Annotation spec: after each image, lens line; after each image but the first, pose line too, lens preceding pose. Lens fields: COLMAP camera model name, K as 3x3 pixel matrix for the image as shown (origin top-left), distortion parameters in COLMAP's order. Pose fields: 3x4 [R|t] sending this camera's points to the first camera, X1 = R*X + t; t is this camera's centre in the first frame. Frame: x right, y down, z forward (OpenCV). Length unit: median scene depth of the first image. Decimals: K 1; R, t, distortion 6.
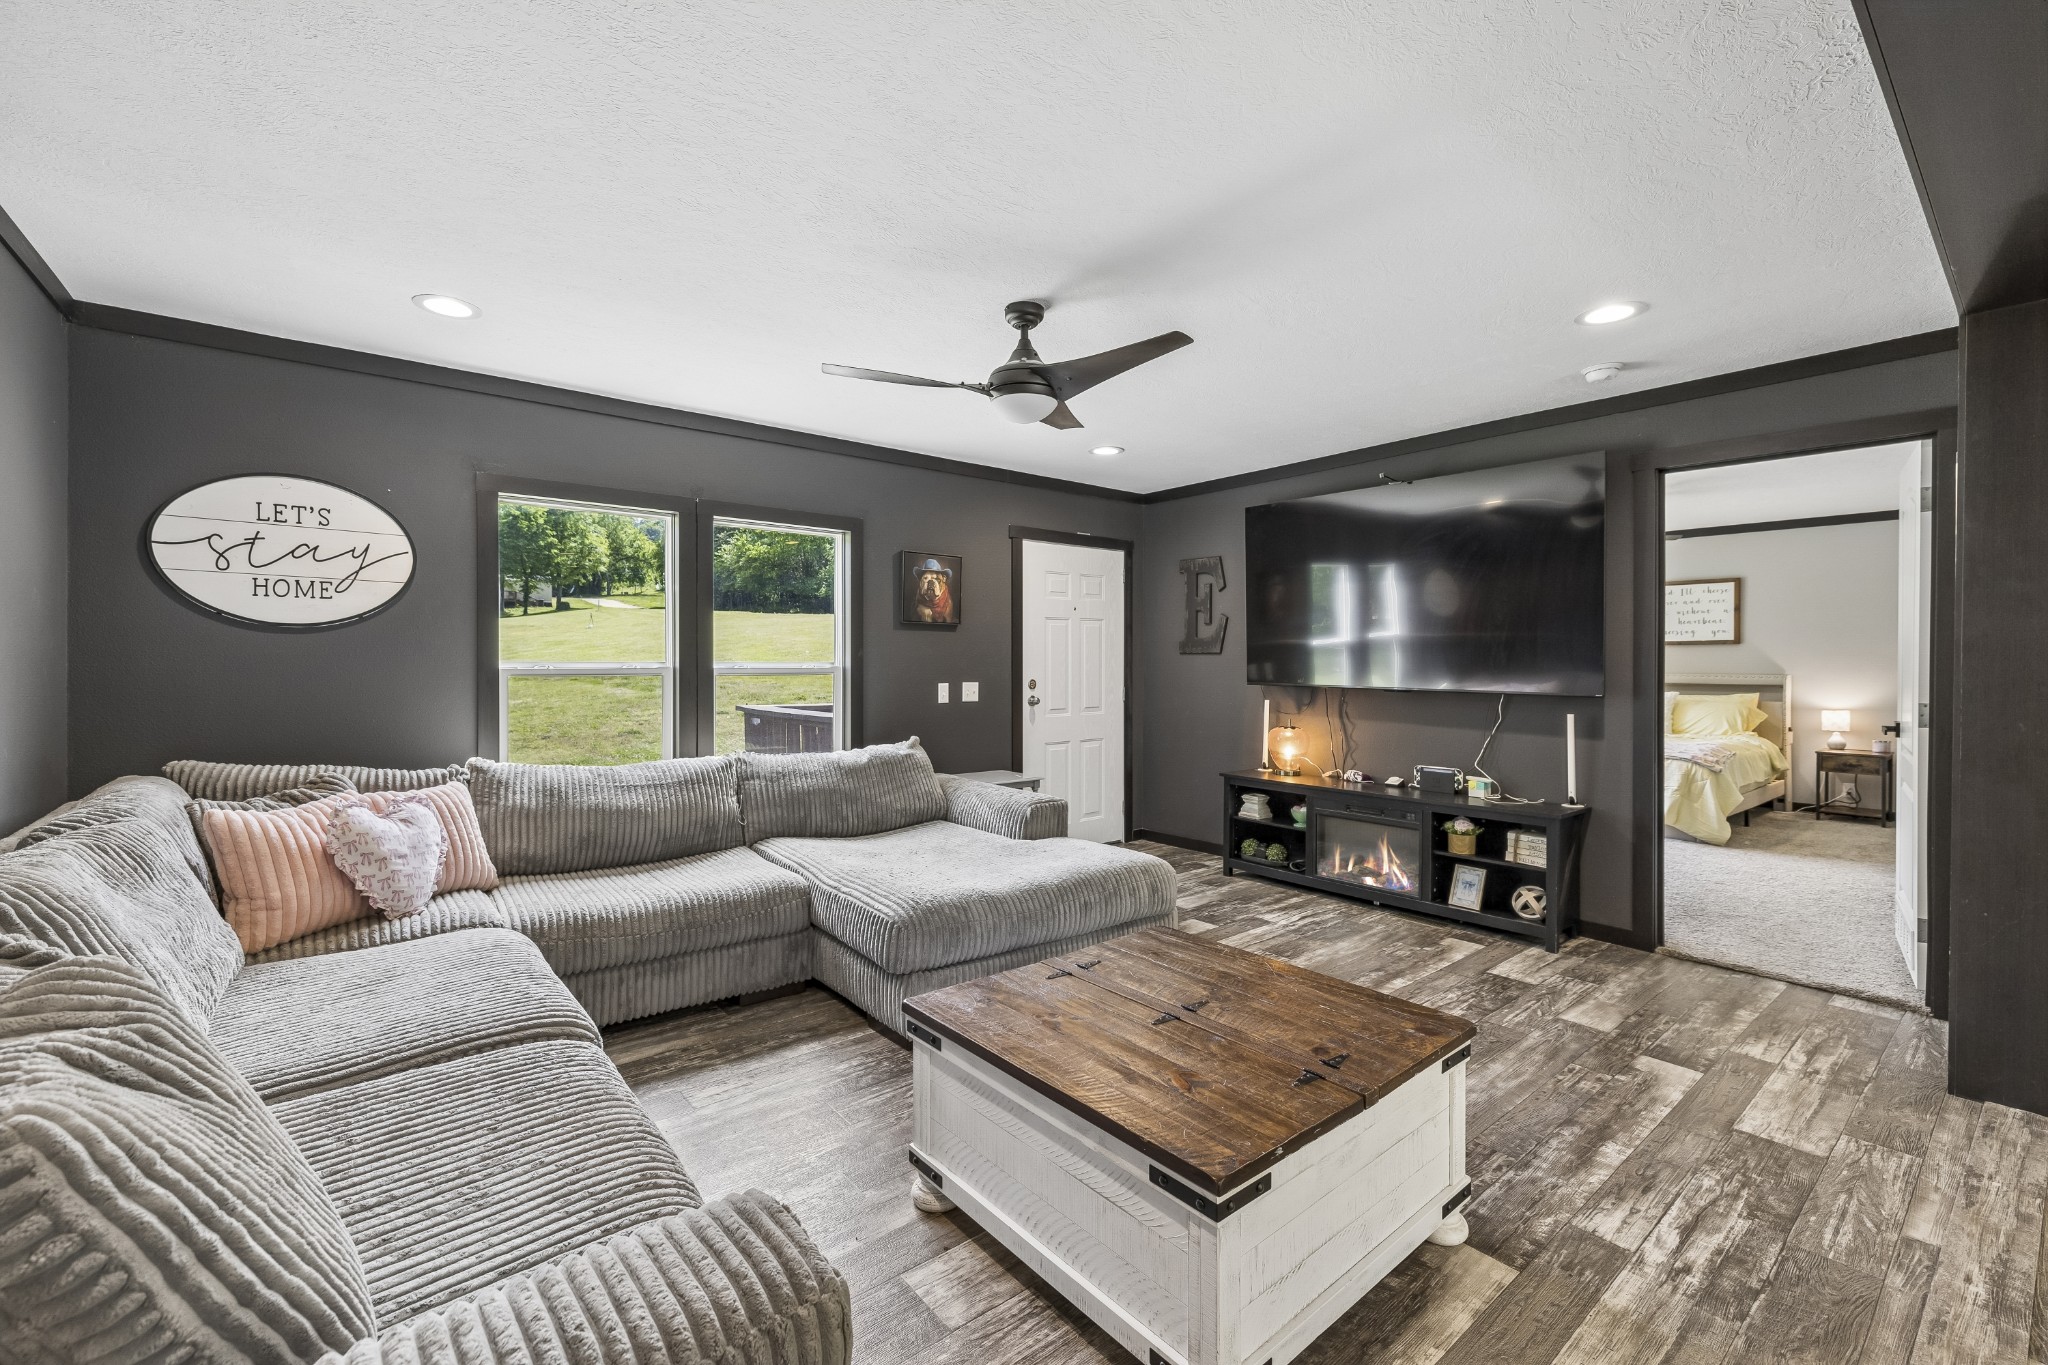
lens RADIAL K [[852.1, 0, 1016.7], [0, 852.1, 666.6], [0, 0, 1]] dist [0.000666, -0.000072]
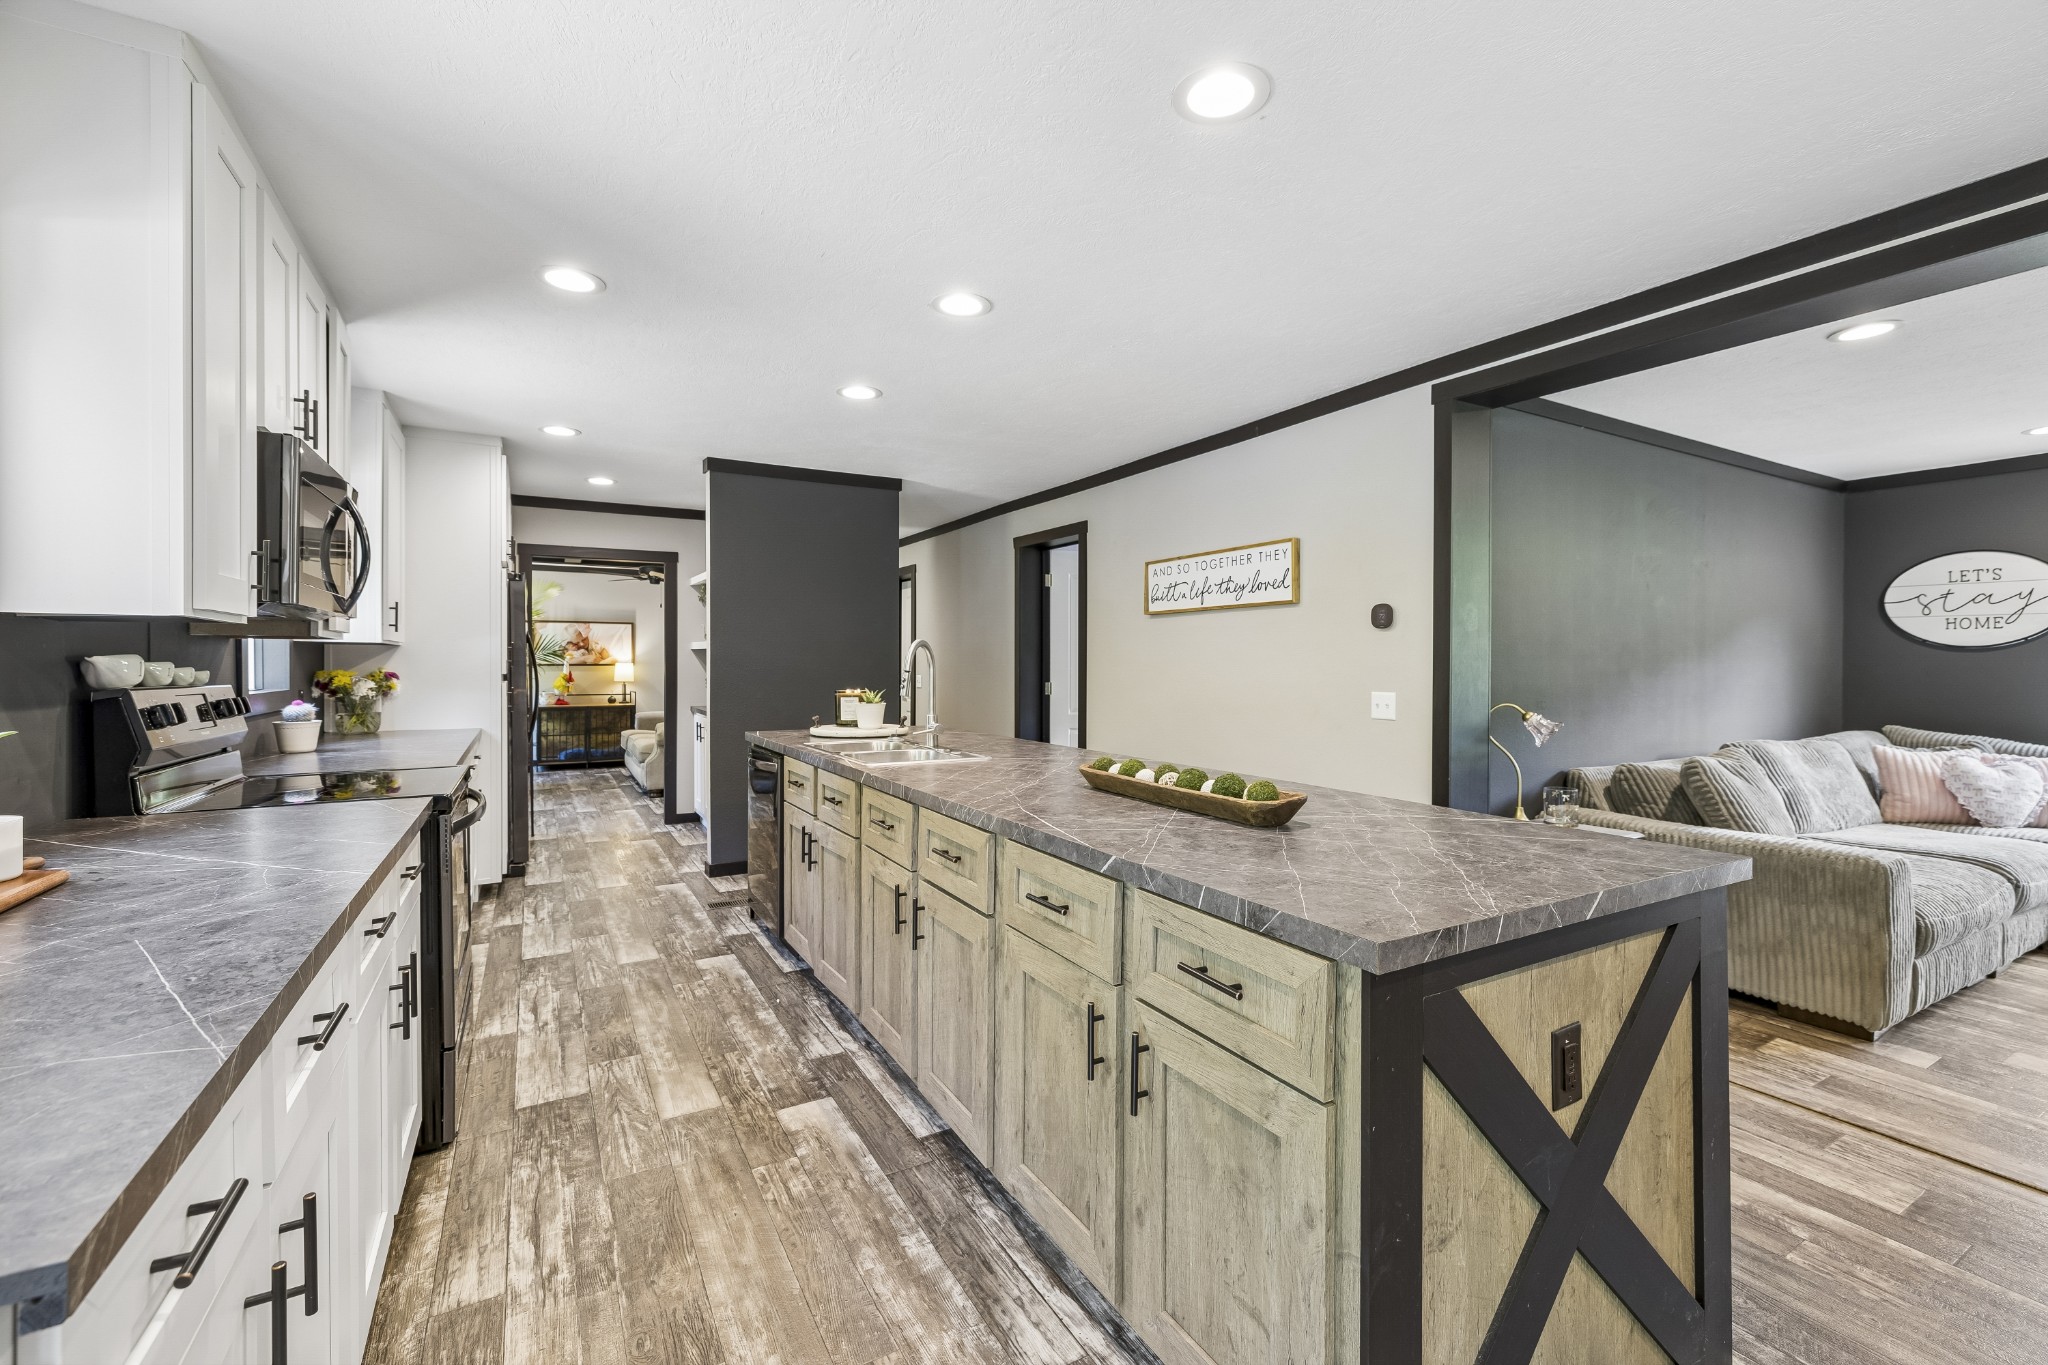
lens RADIAL K [[852.1, 0, 1016.7], [0, 852.1, 666.6], [0, 0, 1]] dist [0.000666, -0.000072]
pose [[-0.161561, -0.002902, -0.986859, 0.800656], [-0.010393, 0.999945, -0.001239, 0.006252], [0.986808, 0.010057, -0.161582, -0.388345]]
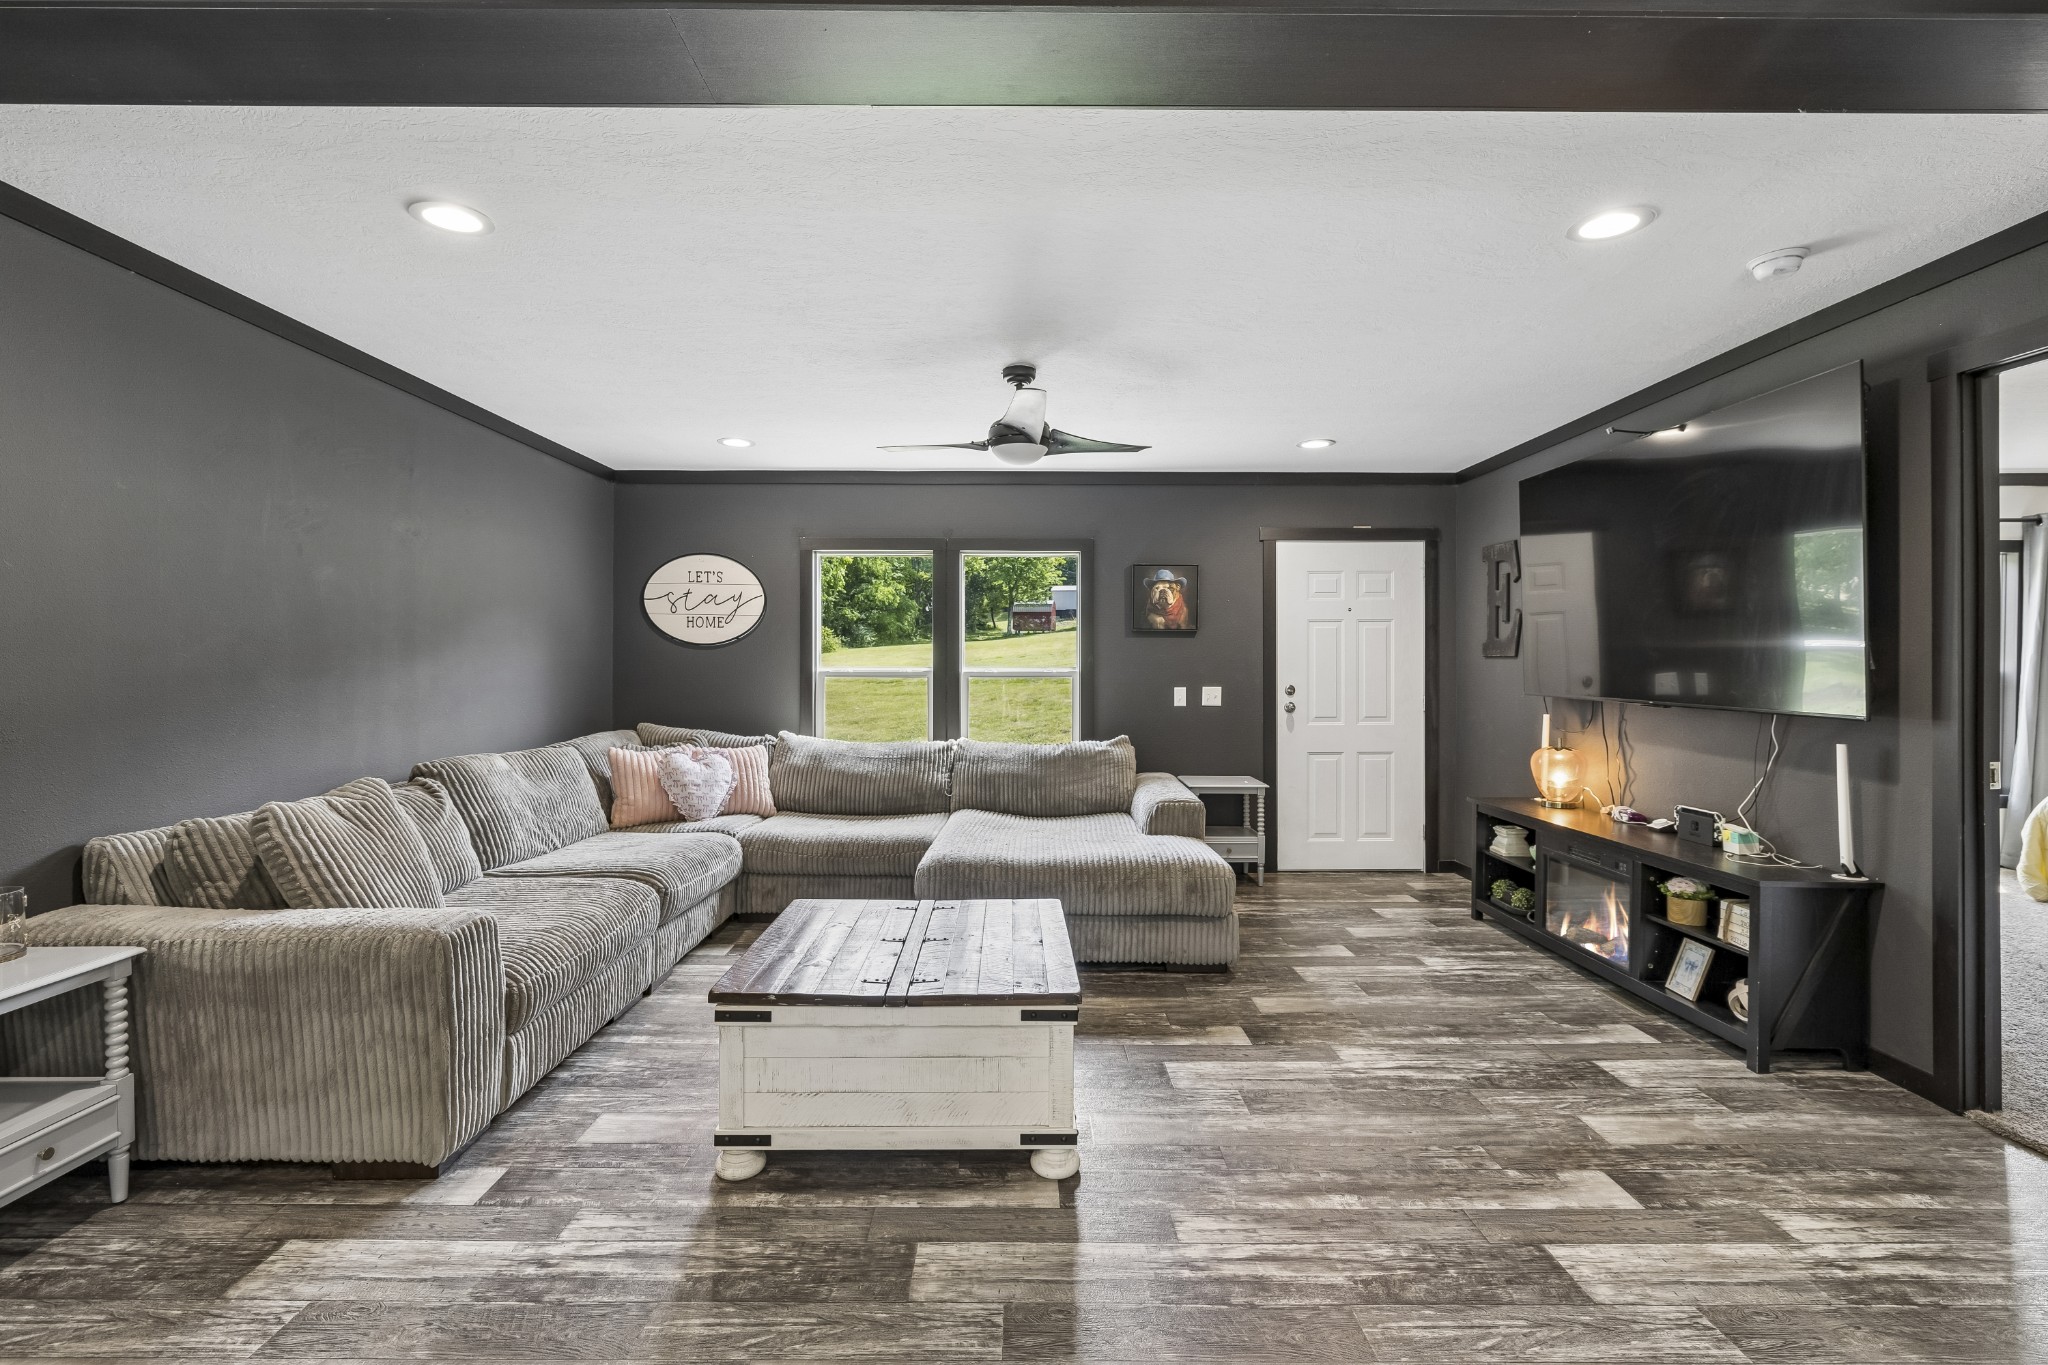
lens RADIAL K [[916.4, 0, 1023.8], [0, 916.4, 664.5], [0, 0, 1]] dist [-0.001545, -0.000035]
pose [[0.781289, -0.000534, -0.624169, 0.604571], [-0.003570, 0.999979, -0.005325, -0.002329], [0.624159, 0.006389, 0.781271, 0.006281]]
